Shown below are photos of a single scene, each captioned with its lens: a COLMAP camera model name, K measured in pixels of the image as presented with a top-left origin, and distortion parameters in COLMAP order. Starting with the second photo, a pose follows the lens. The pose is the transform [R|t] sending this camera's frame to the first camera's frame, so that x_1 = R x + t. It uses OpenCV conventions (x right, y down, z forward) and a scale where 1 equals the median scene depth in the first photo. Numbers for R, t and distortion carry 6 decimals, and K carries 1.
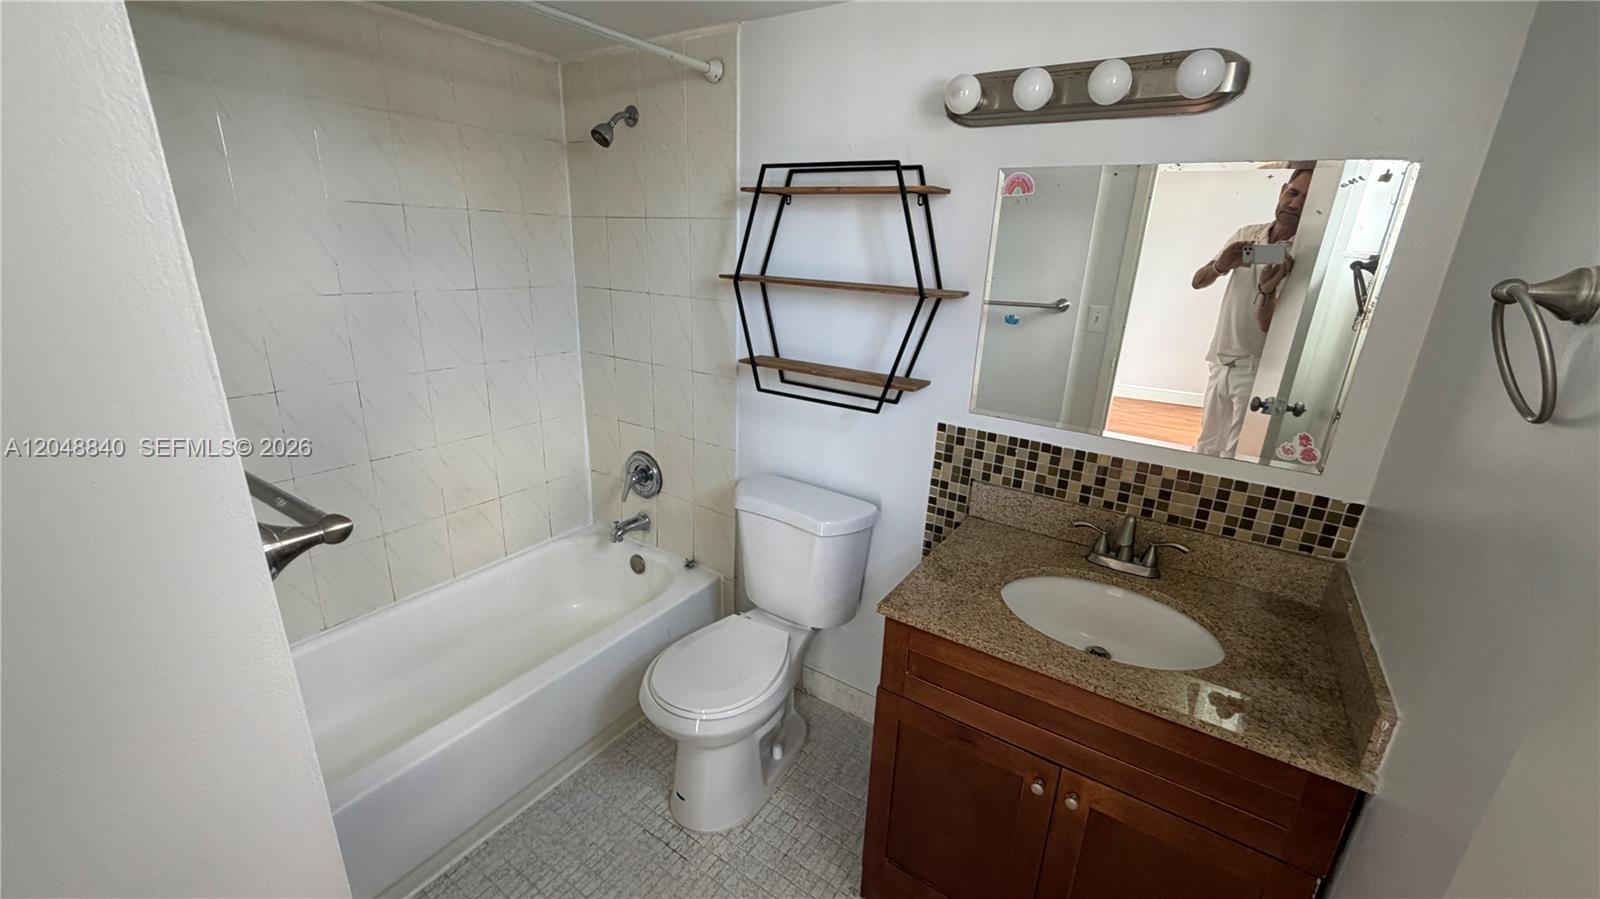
lens RADIAL K [[636.3, 0, 800.4], [0, 636.3, 460.0], [0, 0, 1]] dist [-0.002225, 0.000593]
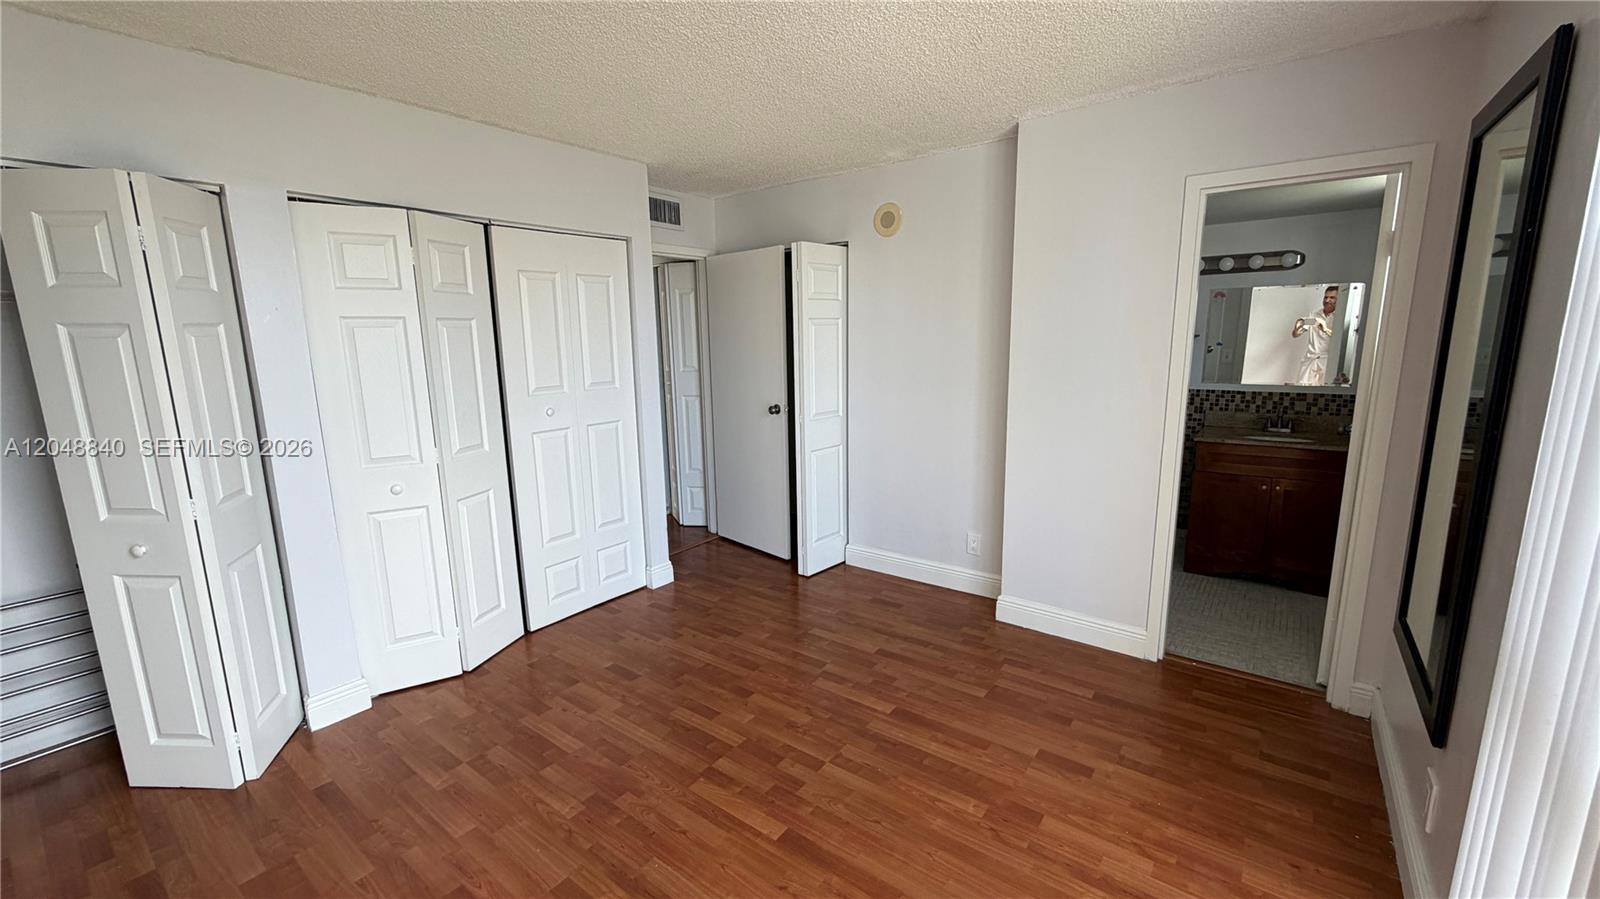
lens RADIAL K [[636.3, 0, 803.5], [0, 636.3, 456.5], [0, 0, 1]] dist [-0.002225, 0.000593]
pose [[0.996864, -0.037299, -0.069789, -1.209768], [0.026668, 0.988702, -0.147500, 0.577807], [0.074502, 0.145176, 0.986597, -1.636512]]
